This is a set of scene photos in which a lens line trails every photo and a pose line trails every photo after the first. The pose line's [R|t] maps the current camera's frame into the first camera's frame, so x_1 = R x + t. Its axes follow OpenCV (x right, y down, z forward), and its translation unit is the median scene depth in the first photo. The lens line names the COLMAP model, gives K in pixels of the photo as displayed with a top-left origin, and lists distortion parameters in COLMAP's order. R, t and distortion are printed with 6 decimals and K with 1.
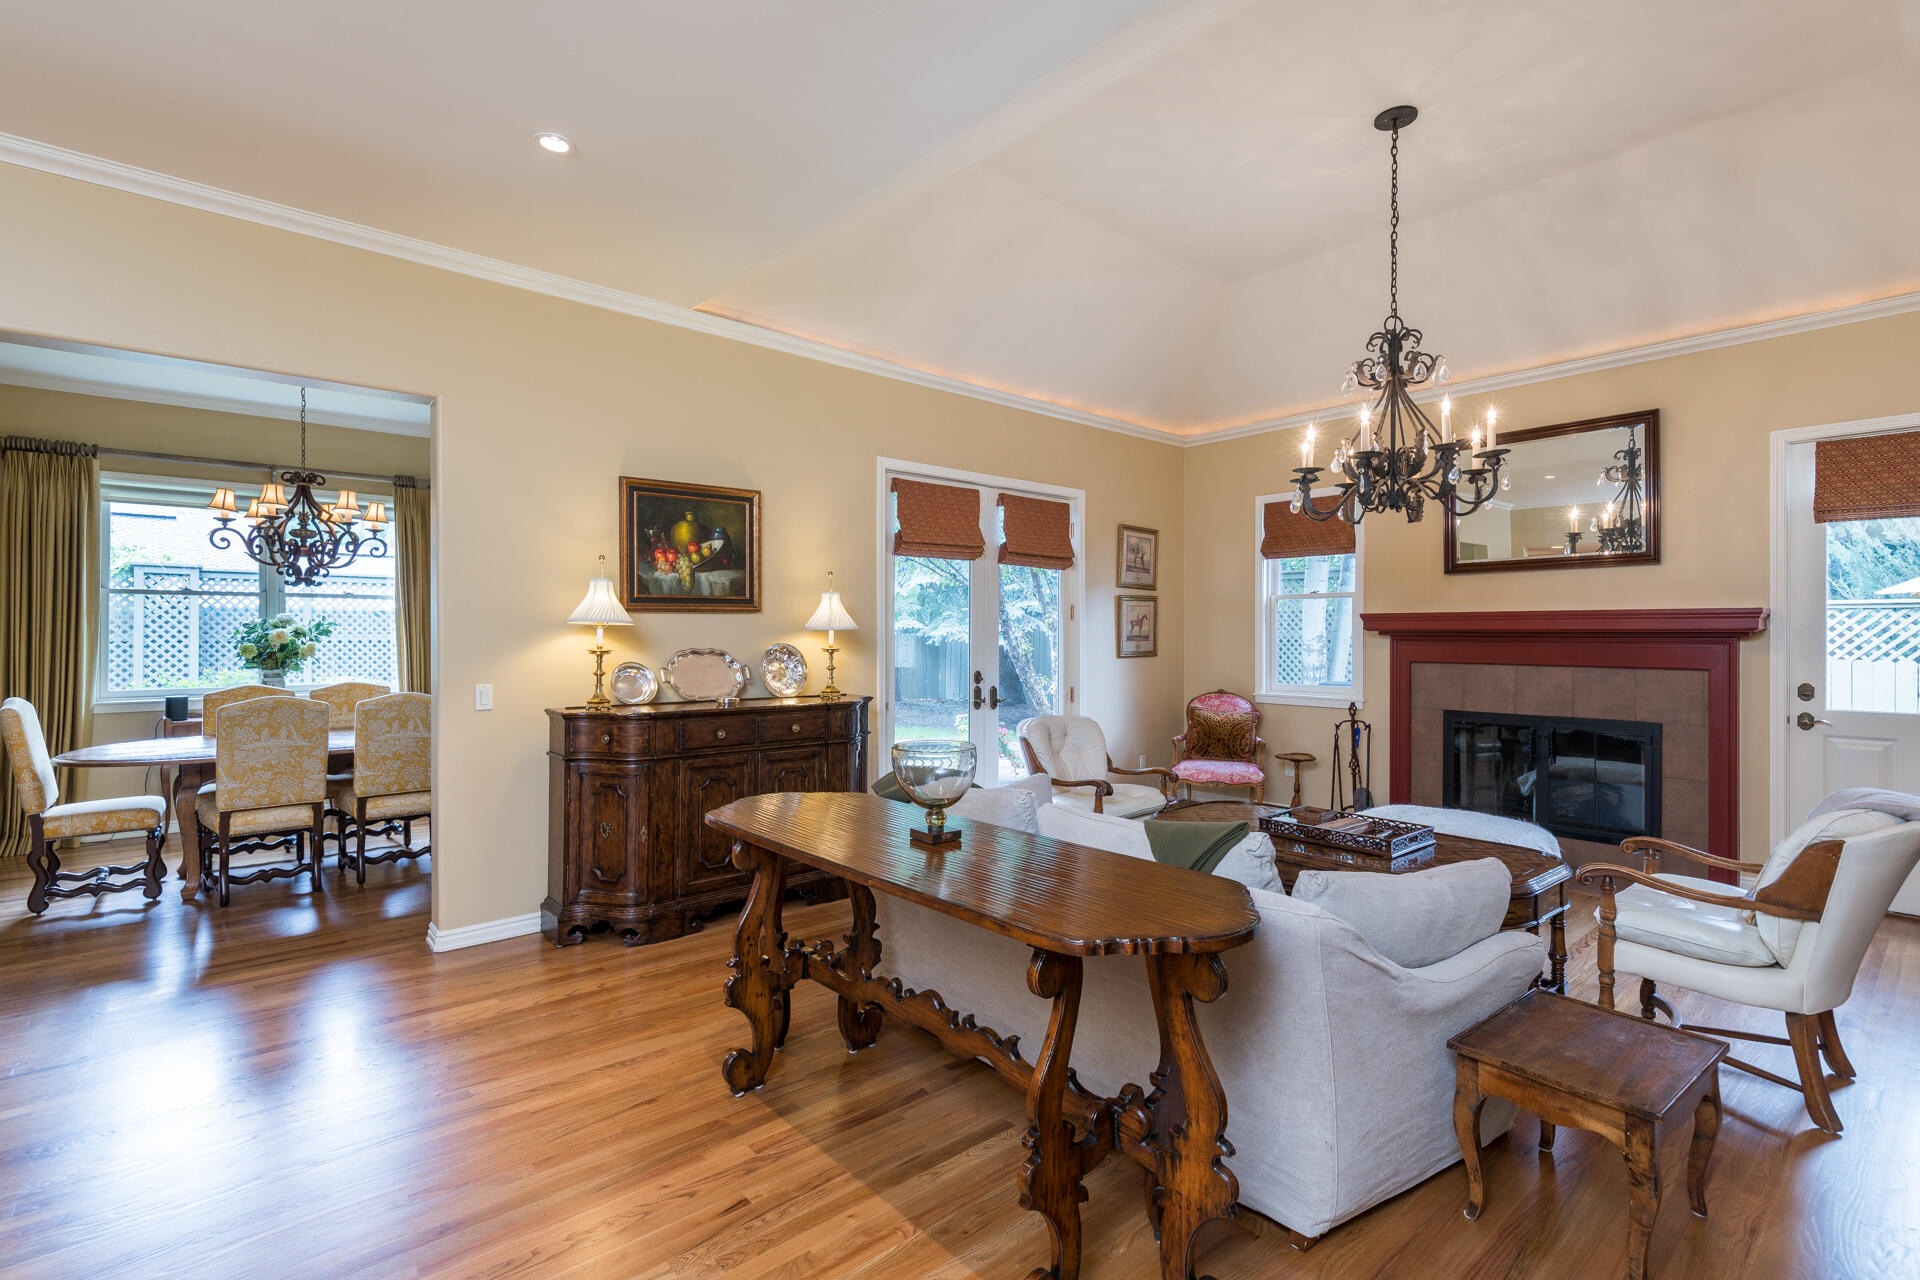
lens RADIAL K [[887.5, 0, 987.9], [0, 887.5, 634.0], [0, 0, 1]] dist [0.003021, 0.000027]
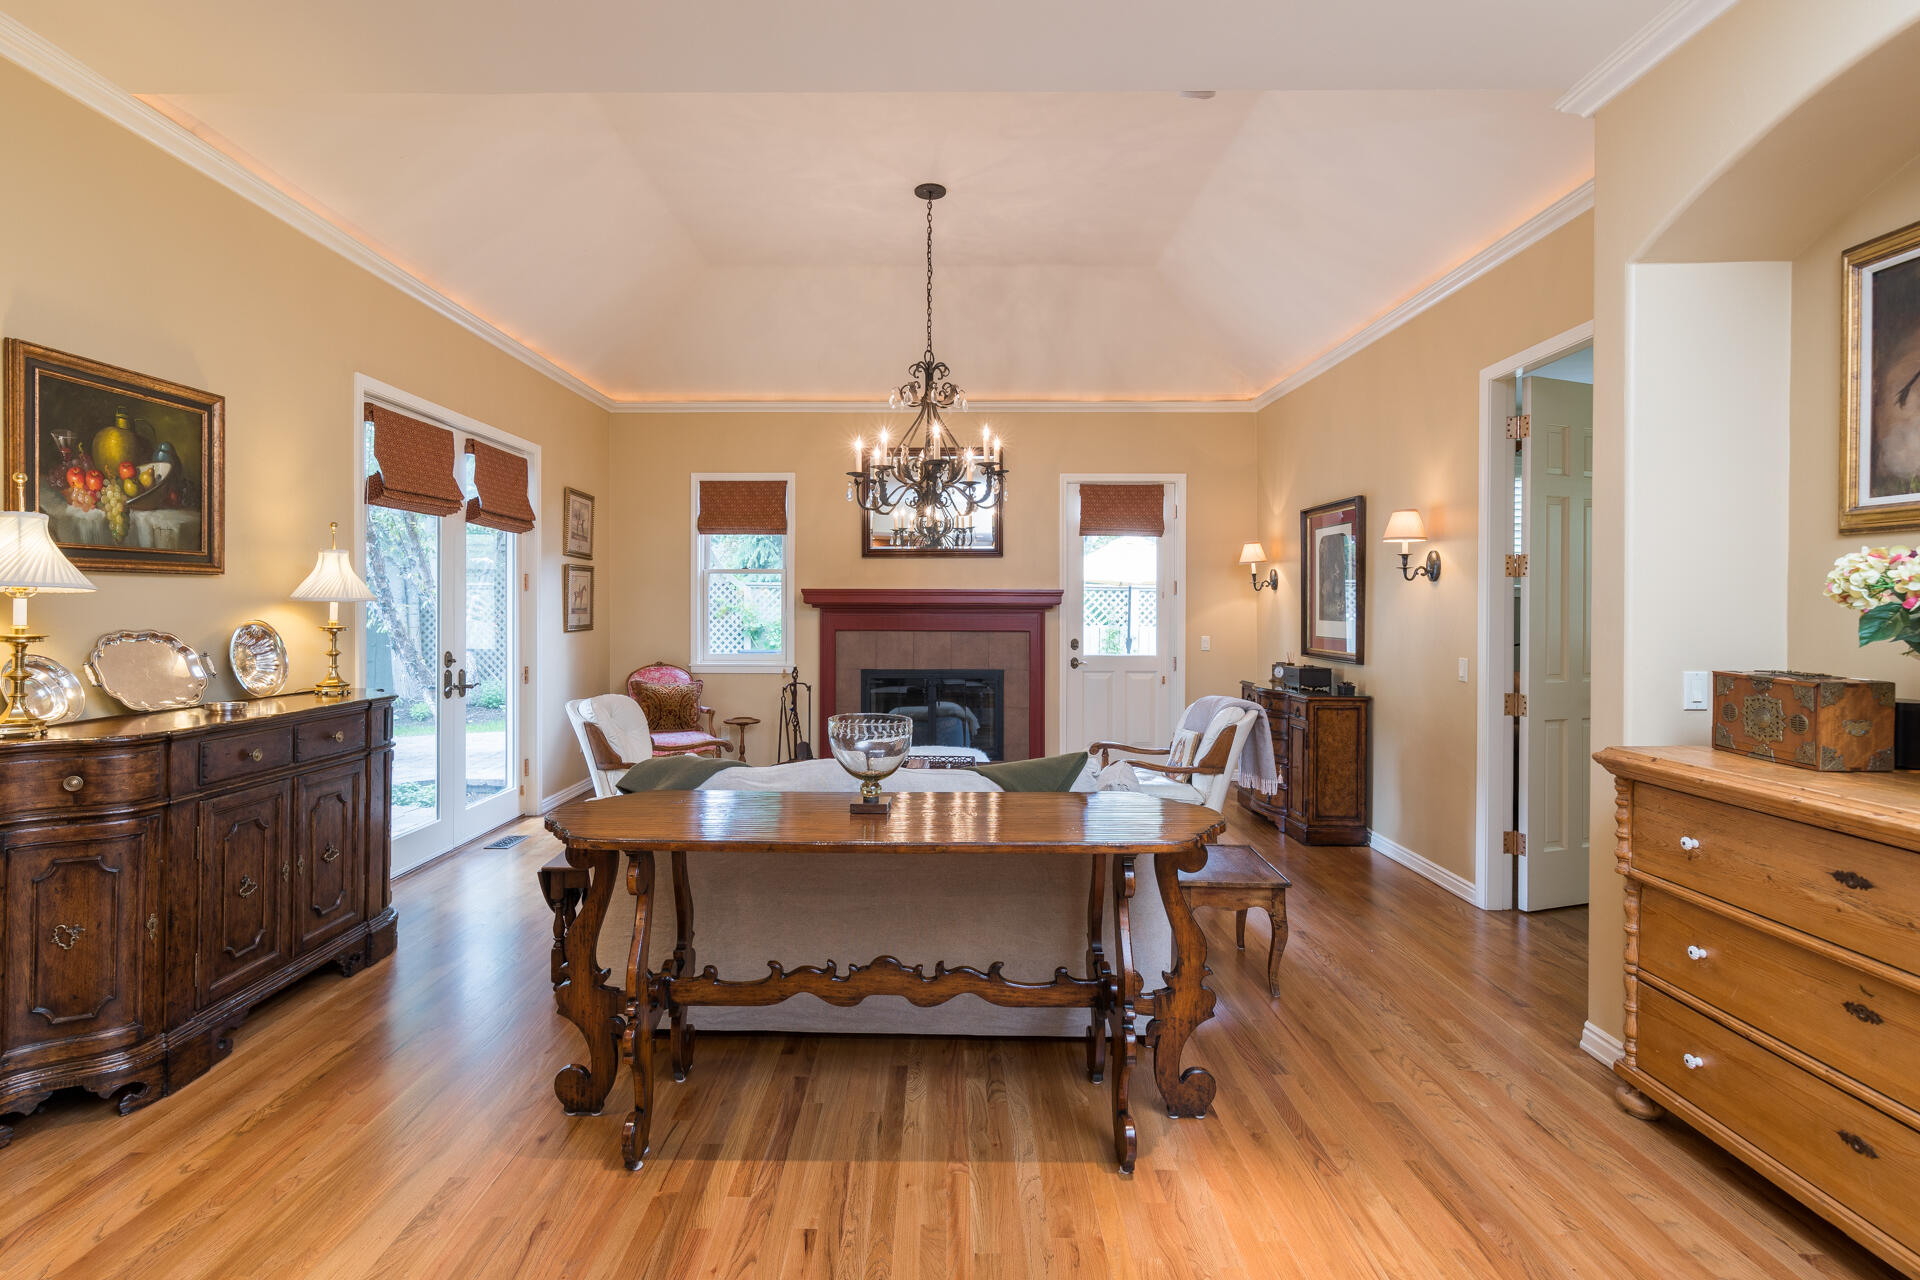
lens RADIAL K [[887.5, 0, 951.7], [0, 887.5, 608.3], [0, 0, 1]] dist [0.003021, 0.000027]
pose [[0.668409, -0.001204, 0.743793, -0.376937], [-0.001252, 0.999995, 0.002745, -0.001671], [-0.743793, -0.002766, 0.668405, 0.125288]]
